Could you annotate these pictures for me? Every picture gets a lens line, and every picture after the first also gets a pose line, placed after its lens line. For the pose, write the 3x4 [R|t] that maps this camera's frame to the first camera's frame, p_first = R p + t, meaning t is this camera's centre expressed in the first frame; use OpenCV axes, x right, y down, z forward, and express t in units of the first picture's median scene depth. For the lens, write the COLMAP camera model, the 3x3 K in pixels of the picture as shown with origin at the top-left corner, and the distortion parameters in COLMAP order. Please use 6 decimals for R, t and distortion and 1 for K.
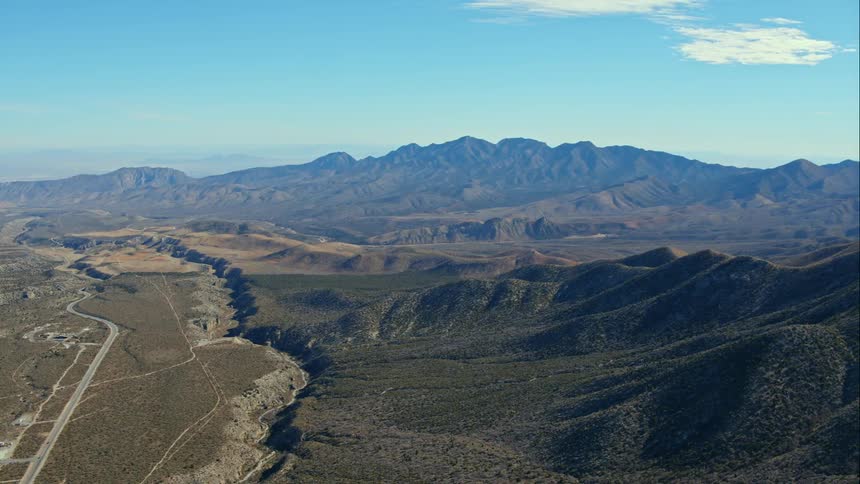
lens RADIAL K [[736.7, 0, 430.0], [0, 736.7, 242.0], [0, 0, 1]] dist [-0.220580, 0.102735]
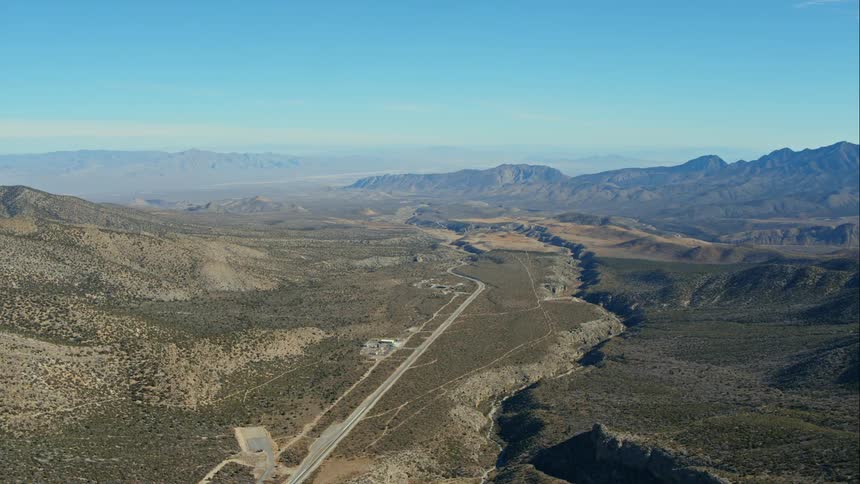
lens RADIAL K [[736.7, 0, 430.0], [0, 736.7, 242.0], [0, 0, 1]] dist [-0.220580, 0.102735]
pose [[0.873249, 0.057791, -0.483835, 0.063912], [-0.058651, 0.998189, 0.013371, 0.018716], [0.483732, 0.016701, 0.875057, -0.123726]]
